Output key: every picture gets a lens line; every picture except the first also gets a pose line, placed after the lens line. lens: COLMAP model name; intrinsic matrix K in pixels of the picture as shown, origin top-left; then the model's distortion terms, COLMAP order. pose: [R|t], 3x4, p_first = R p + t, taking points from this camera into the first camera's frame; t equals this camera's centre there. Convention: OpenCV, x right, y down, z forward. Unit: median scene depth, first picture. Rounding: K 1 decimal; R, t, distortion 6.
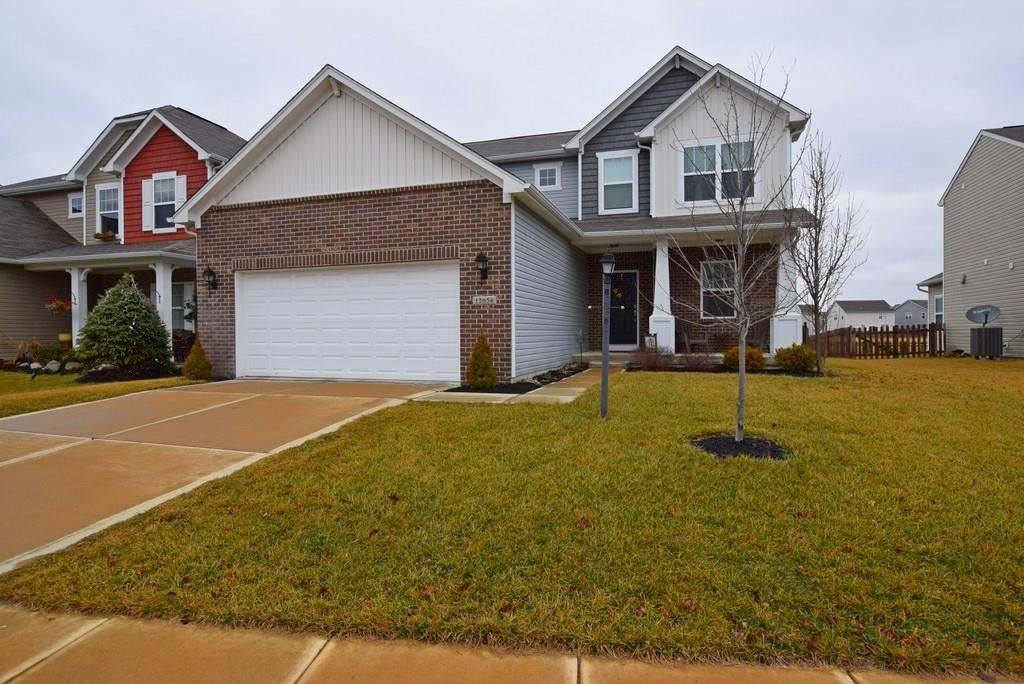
lens RADIAL K [[557.4, 0, 512.0], [0, 557.4, 342.0], [0, 0, 1]] dist [-0.019487, 0.000479]
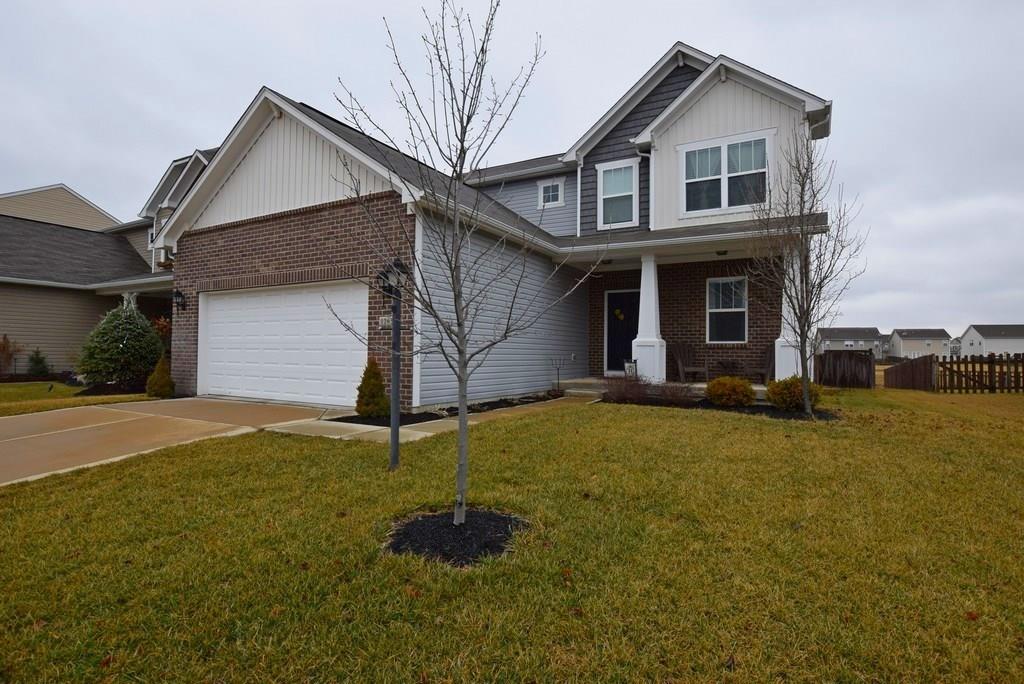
lens RADIAL K [[524.5, 0, 512.0], [0, 524.5, 342.0], [0, 0, 1]] dist [-0.021130, -0.000193]
pose [[0.977990, 0.010316, -0.208397, 0.214798], [-0.018393, 0.999151, -0.036859, -0.008065], [0.207839, 0.039880, 0.977350, 0.133163]]
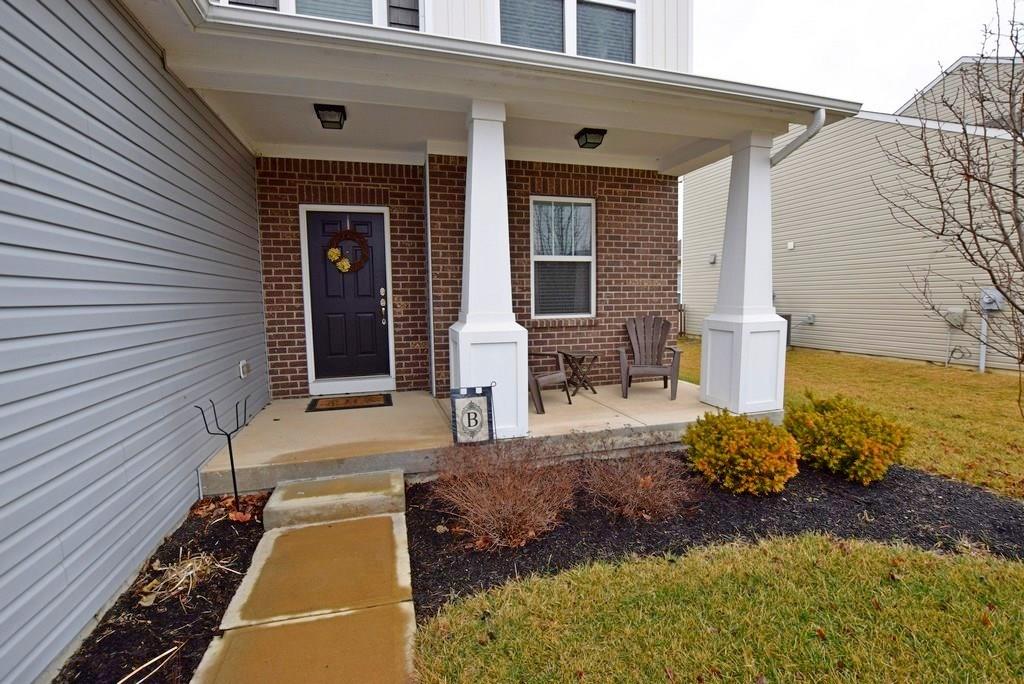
lens RADIAL K [[451.6, 0, 516.0], [0, 451.6, 342.2], [0, 0, 1]] dist [-0.035150, 0.005697]
pose [[0.825494, -0.063360, 0.560843, 0.113849], [0.019416, 0.996279, 0.083975, -0.055490], [-0.564076, -0.058431, 0.823653, 0.698342]]
